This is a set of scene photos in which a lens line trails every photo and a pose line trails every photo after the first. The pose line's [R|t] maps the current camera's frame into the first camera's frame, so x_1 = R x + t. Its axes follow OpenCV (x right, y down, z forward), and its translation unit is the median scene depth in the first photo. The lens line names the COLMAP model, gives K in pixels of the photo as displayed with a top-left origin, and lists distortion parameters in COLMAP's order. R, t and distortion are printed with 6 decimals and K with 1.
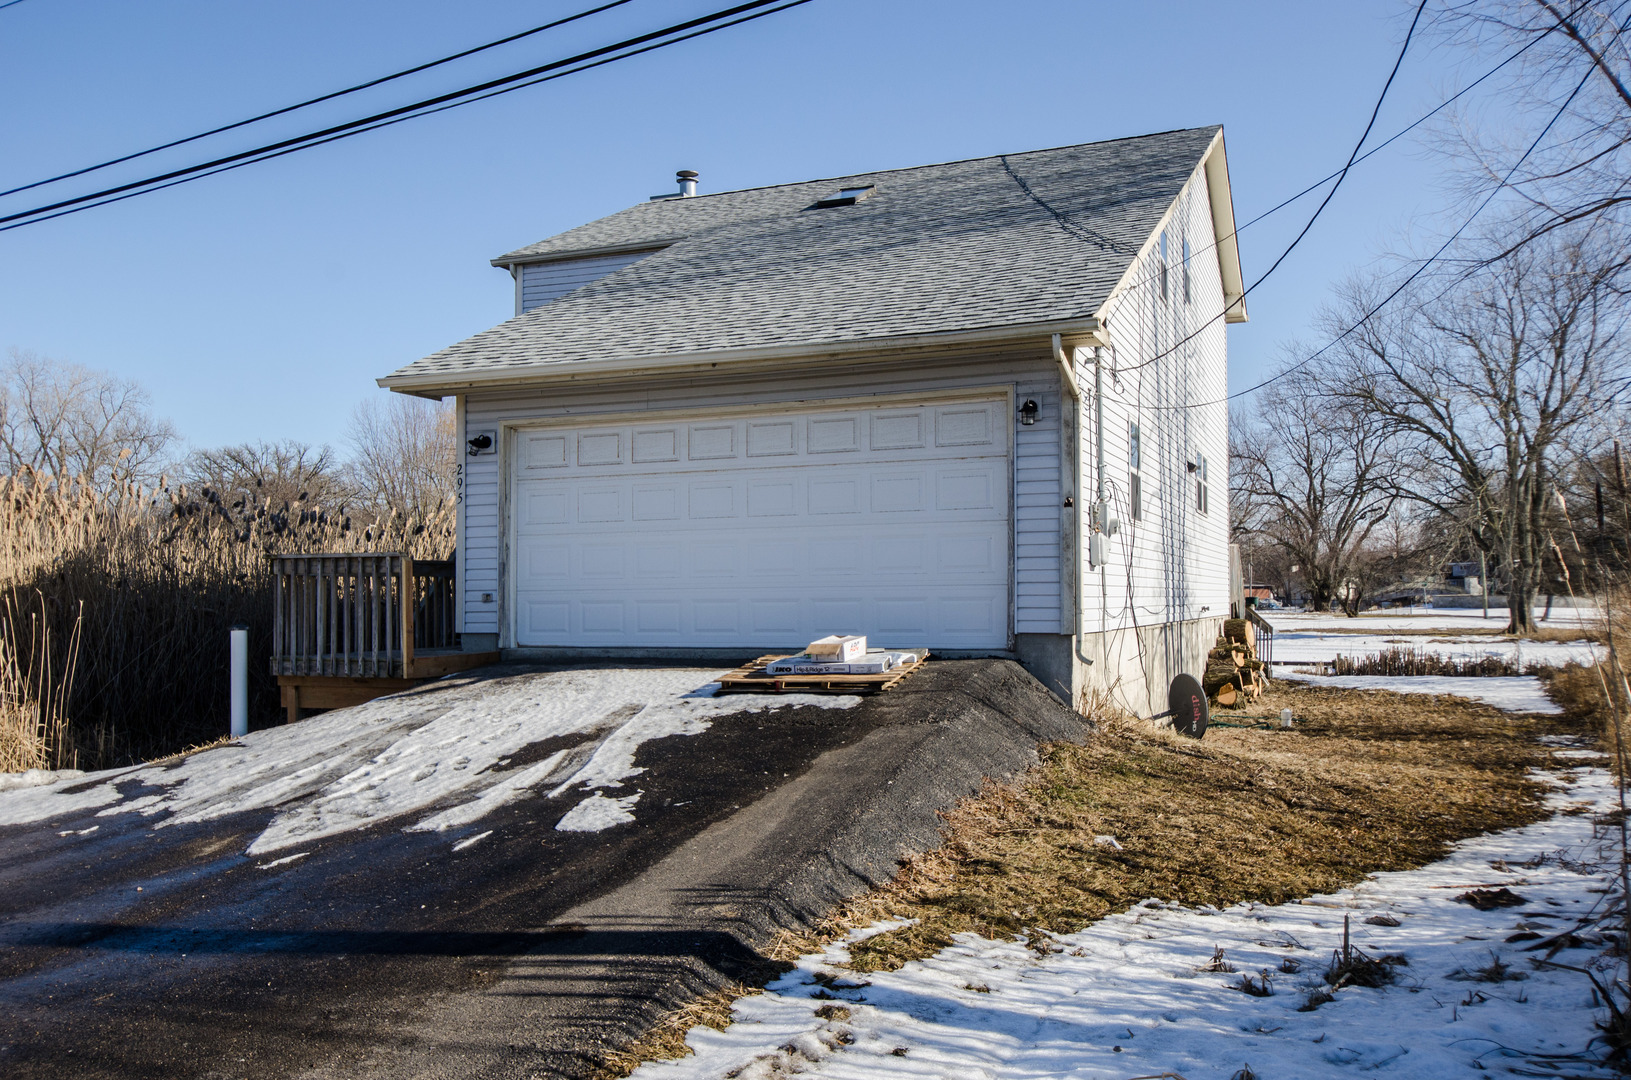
lens RADIAL K [[1385.7, 0, 811.5], [0, 1385.7, 580.1], [0, 0, 1]] dist [-0.008720, -0.002573]
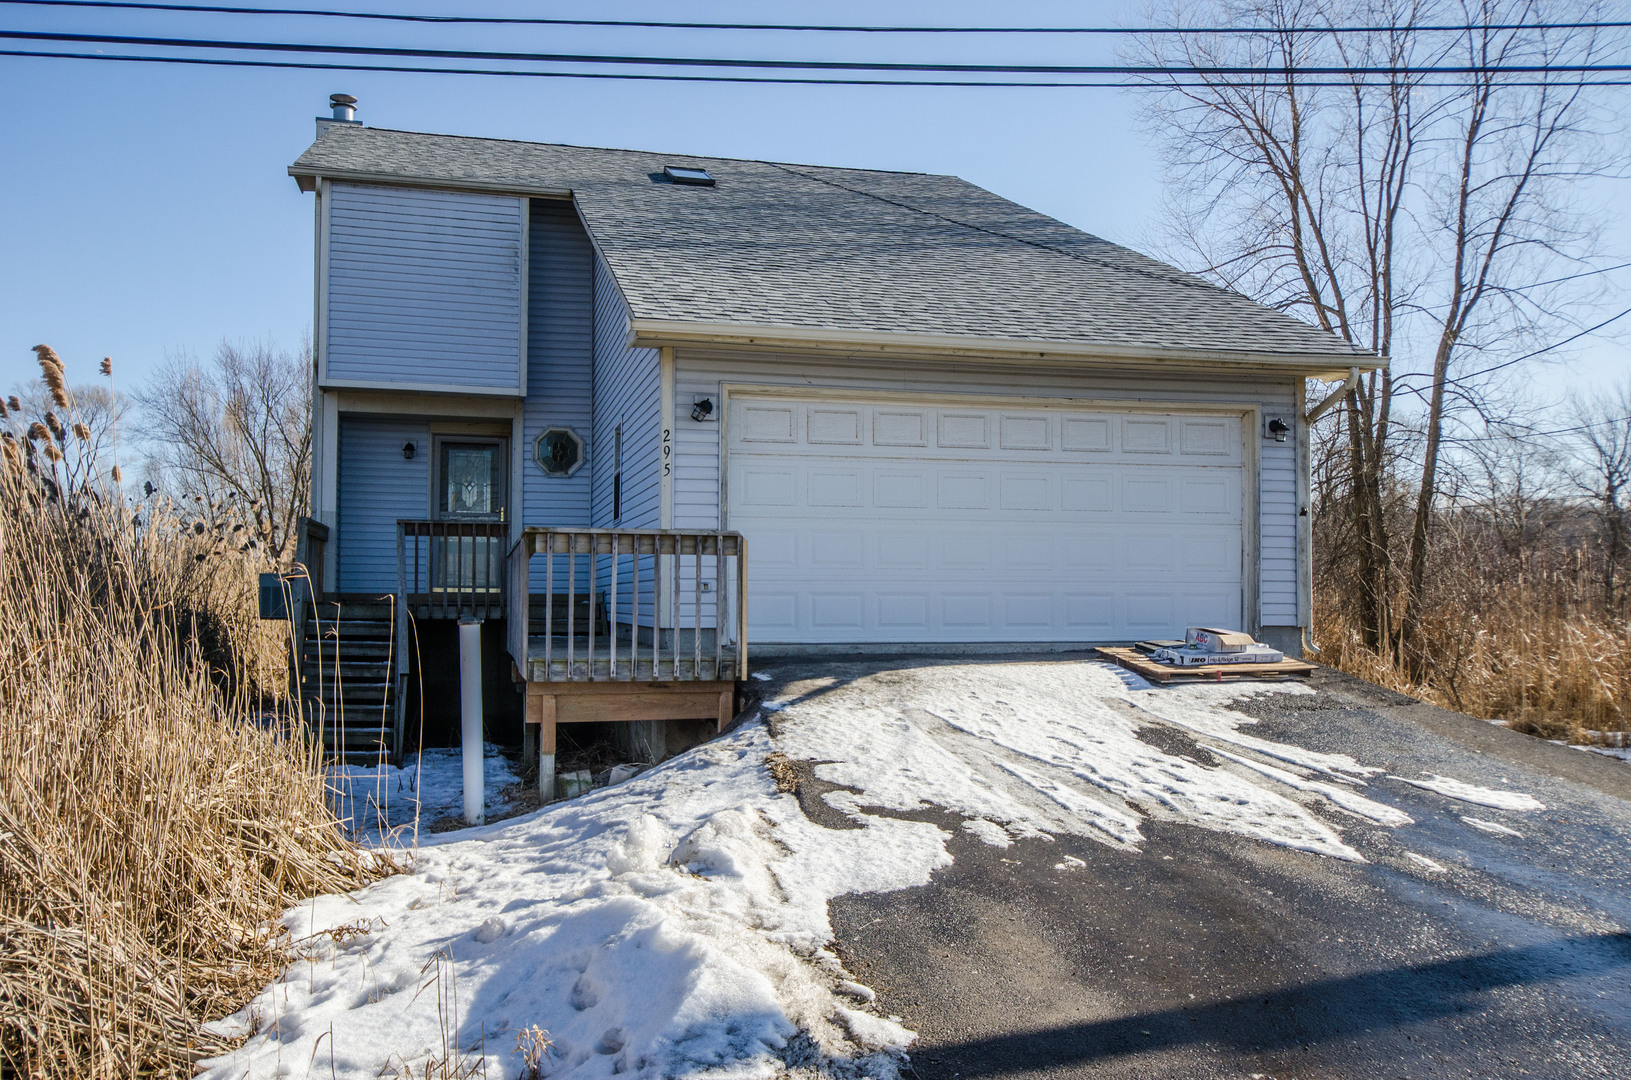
lens RADIAL K [[1385.7, 0, 811.5], [0, 1385.7, 580.1], [0, 0, 1]] dist [-0.008720, -0.002573]
pose [[0.807821, 0.019008, 0.589122, -0.753947], [-0.017394, 0.999813, -0.008409, 0.015636], [-0.589172, -0.003454, 0.808001, 0.289052]]
